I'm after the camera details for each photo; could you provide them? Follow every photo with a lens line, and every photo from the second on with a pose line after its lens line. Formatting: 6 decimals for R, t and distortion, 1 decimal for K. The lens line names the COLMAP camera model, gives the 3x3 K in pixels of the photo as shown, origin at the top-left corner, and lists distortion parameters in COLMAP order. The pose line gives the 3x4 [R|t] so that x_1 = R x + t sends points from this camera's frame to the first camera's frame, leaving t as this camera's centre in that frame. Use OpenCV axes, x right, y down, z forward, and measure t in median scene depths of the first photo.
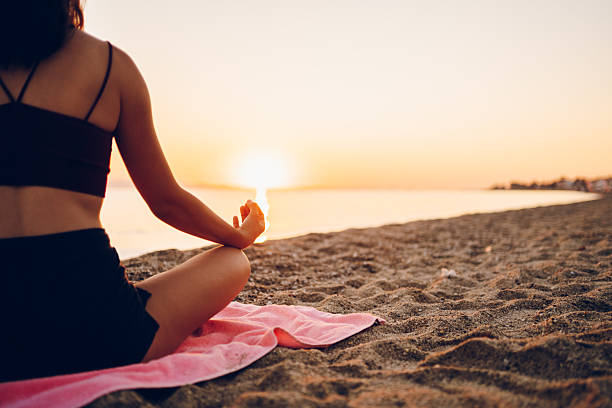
lens RADIAL K [[521.1, 0, 304.0], [0, 521.1, 203.2], [0, 0, 1]] dist [-0.017215, 0.009238]
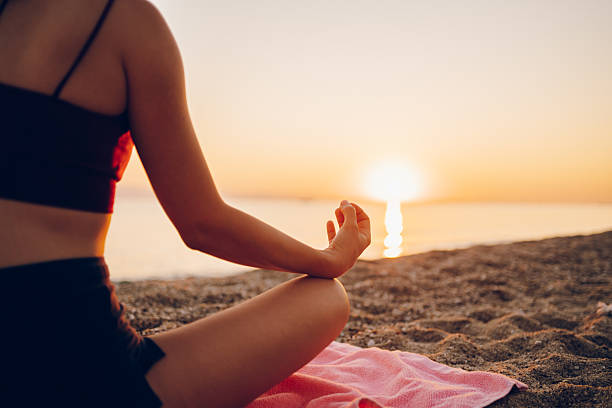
lens RADIAL K [[521.1, 0, 304.0], [0, 521.1, 206.3], [0, 0, 1]] dist [-0.017215, 0.009238]
pose [[0.972505, 0.002322, -0.232869, 0.012159], [-0.006949, 0.999794, -0.019049, -0.002203], [0.232777, 0.020144, 0.972322, 0.116740]]
